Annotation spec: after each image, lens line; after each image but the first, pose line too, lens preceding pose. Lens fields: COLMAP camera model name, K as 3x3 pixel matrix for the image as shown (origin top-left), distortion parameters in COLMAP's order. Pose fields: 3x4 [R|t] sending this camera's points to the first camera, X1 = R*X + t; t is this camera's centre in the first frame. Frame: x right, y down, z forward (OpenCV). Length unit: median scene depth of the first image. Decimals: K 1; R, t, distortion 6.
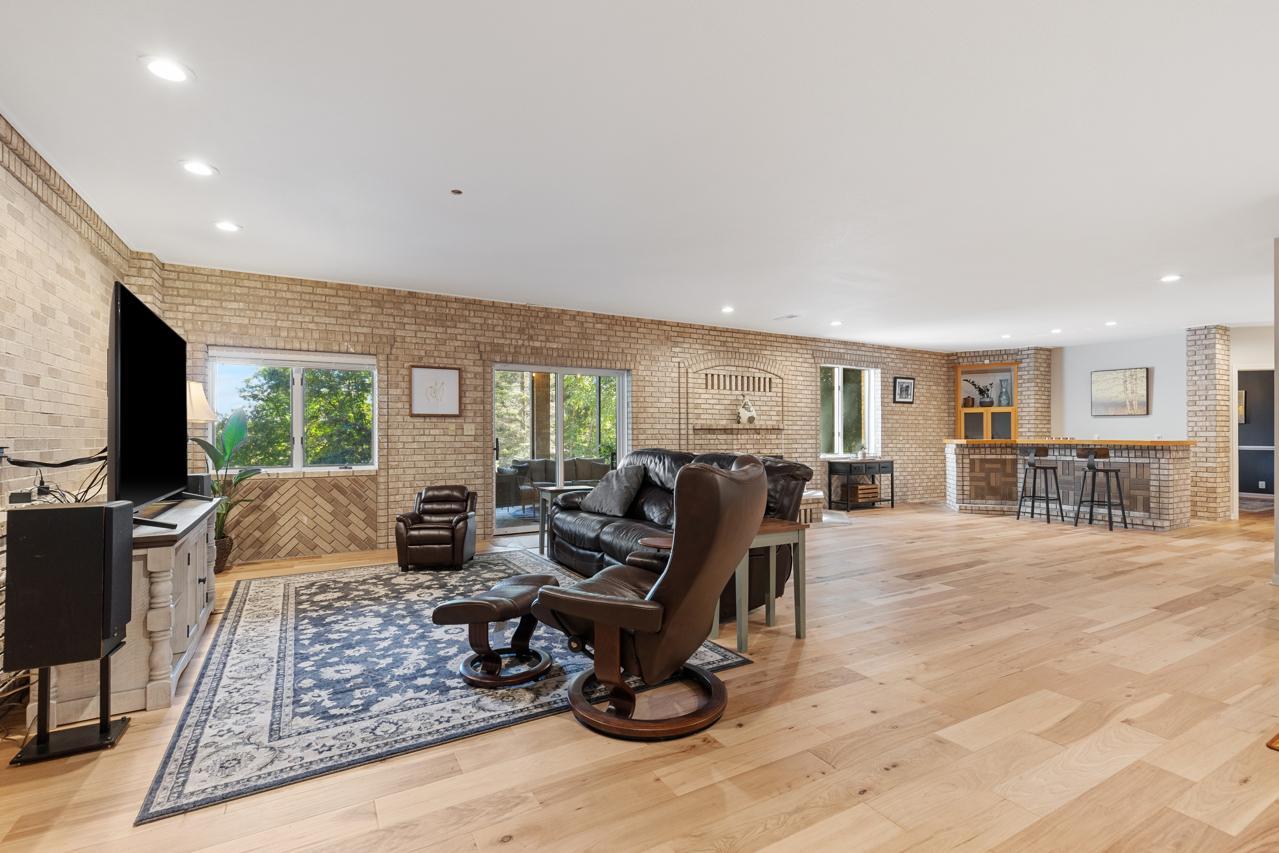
lens RADIAL K [[588.2, 0, 632.3], [0, 588.2, 427.3], [0, 0, 1]] dist [-0.002740, -0.002051]
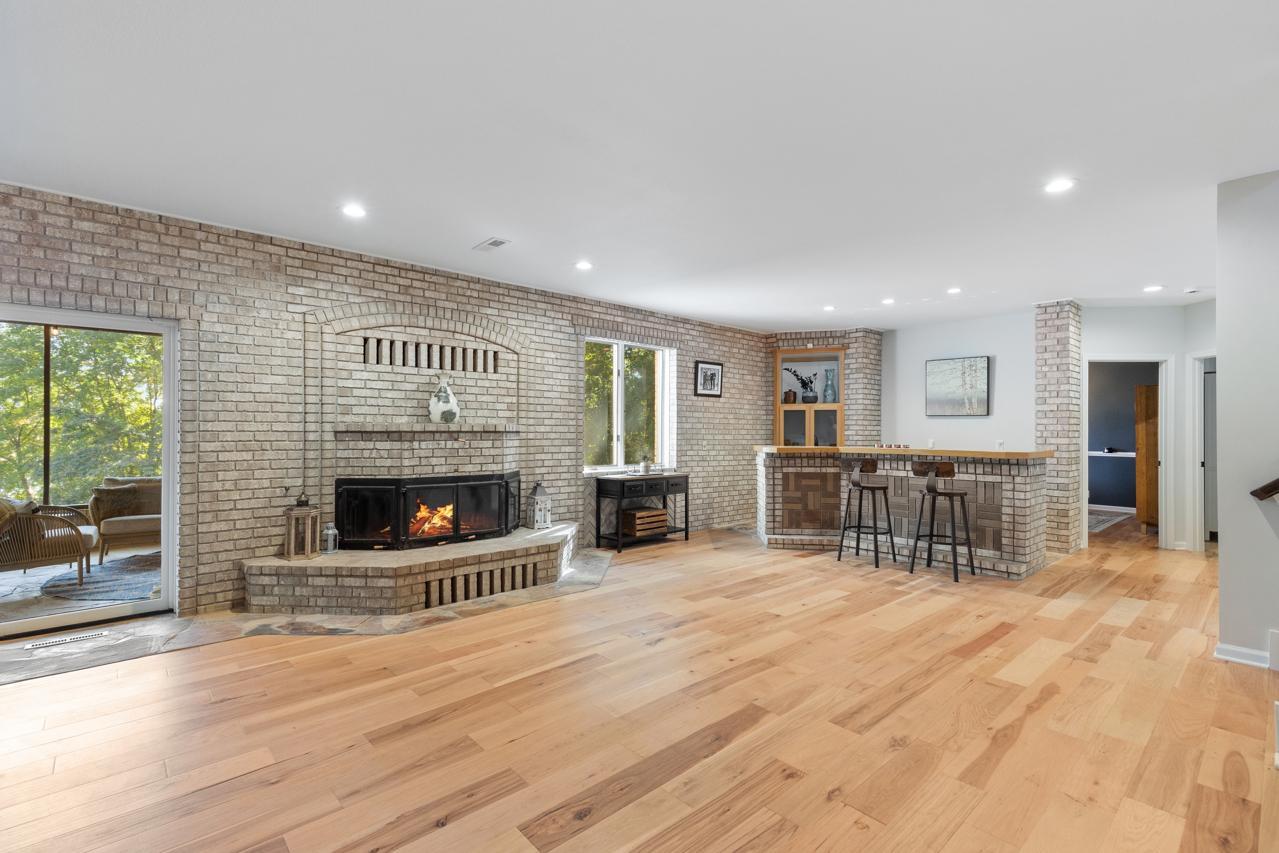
lens RADIAL K [[588.2, 0, 642.6], [0, 588.2, 426.6], [0, 0, 1]] dist [-0.002740, -0.002051]
pose [[0.972410, 0.006291, 0.233195, 0.255156], [-0.007488, 0.999963, 0.004249, -0.006405], [-0.233160, -0.005878, 0.972421, 0.359697]]
